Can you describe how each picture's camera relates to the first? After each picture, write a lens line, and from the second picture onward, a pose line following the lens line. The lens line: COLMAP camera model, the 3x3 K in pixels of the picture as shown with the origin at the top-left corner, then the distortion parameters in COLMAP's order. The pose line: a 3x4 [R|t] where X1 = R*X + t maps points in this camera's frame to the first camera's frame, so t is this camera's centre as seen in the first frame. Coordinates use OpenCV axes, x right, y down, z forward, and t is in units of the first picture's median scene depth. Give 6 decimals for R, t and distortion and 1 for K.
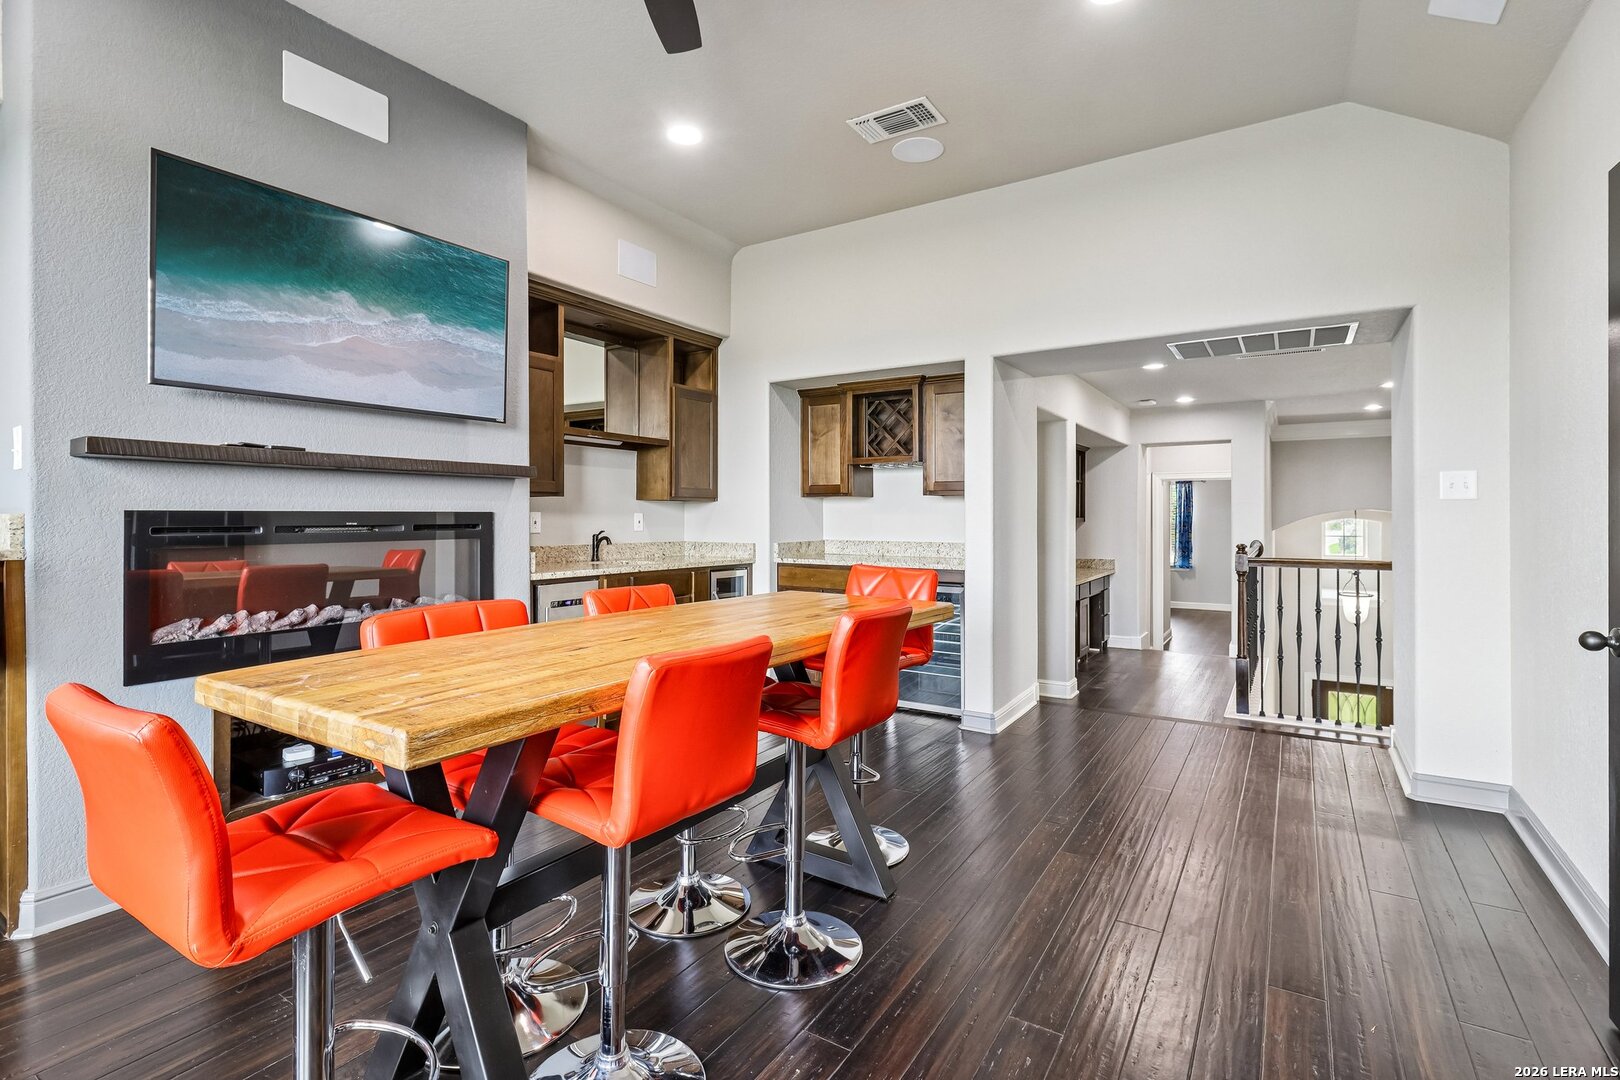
lens RADIAL K [[763.1, 0, 802.7], [0, 763.1, 533.5], [0, 0, 1]] dist [-0.000375, 0.000381]
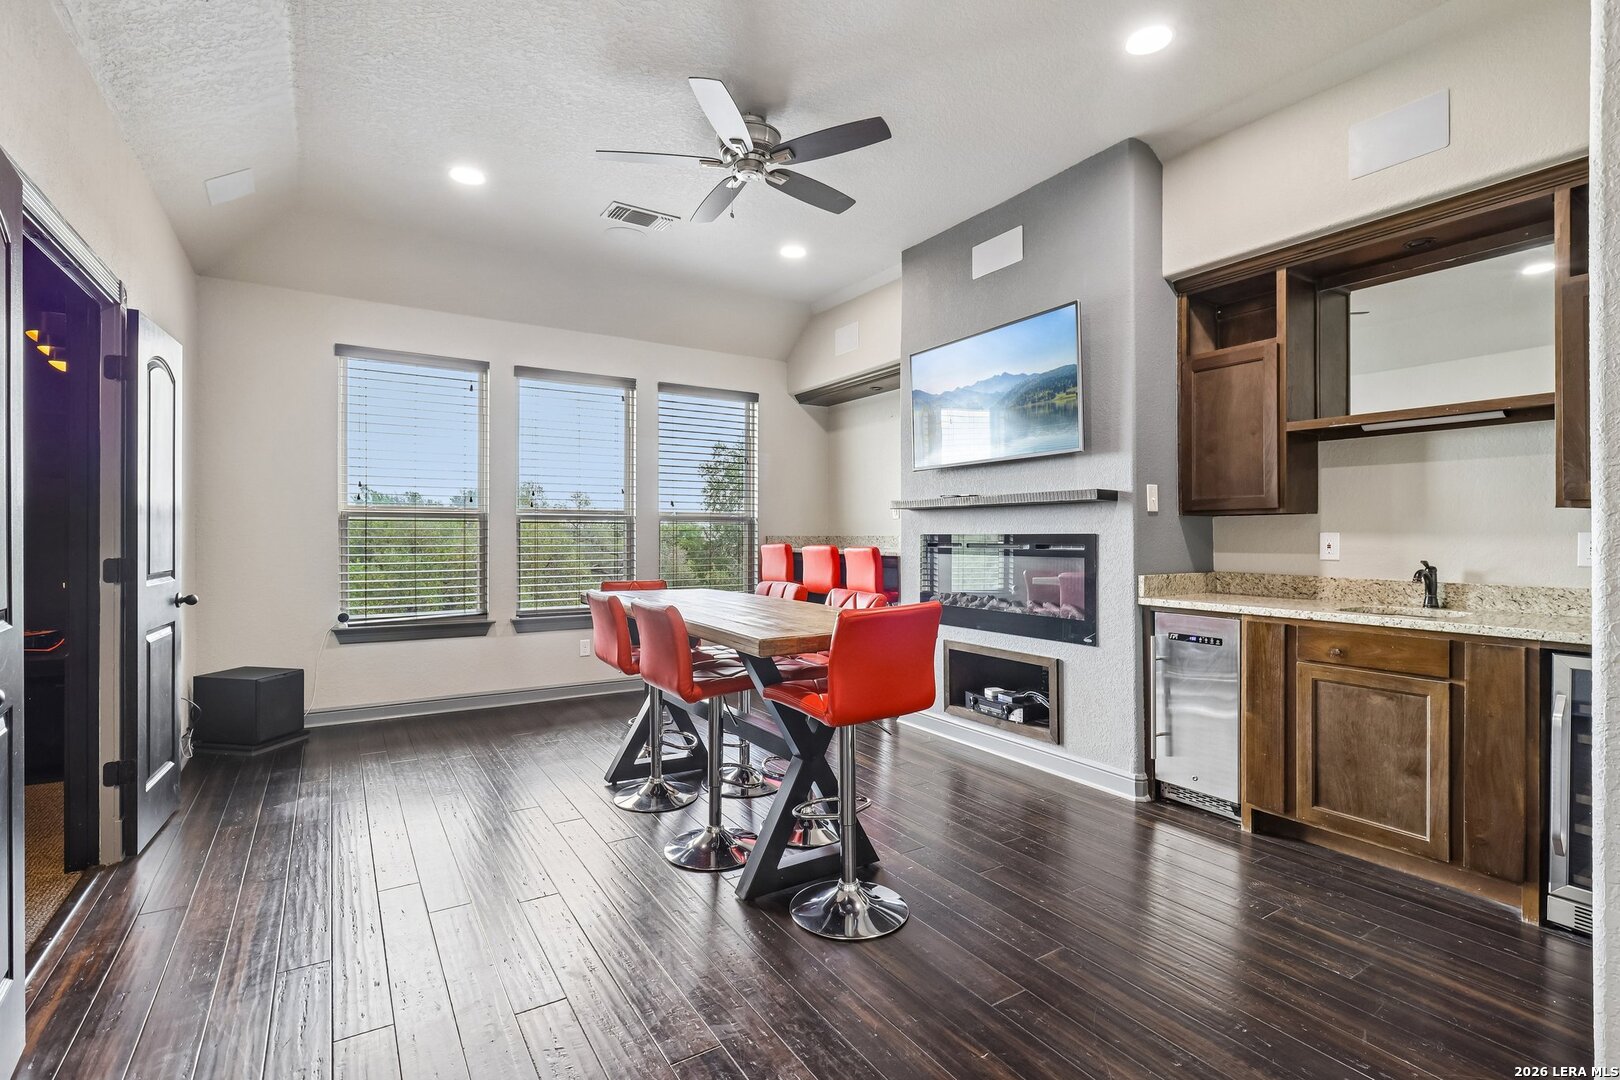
lens RADIAL K [[712.5, 0, 784.9], [0, 712.5, 539.1], [0, 0, 1]] dist [0.000050, 0.000048]
pose [[-0.413942, 0.011420, -0.910232, 0.648524], [-0.014361, 0.999715, 0.019074, -0.031836], [0.910190, 0.020967, -0.413660, 0.962698]]
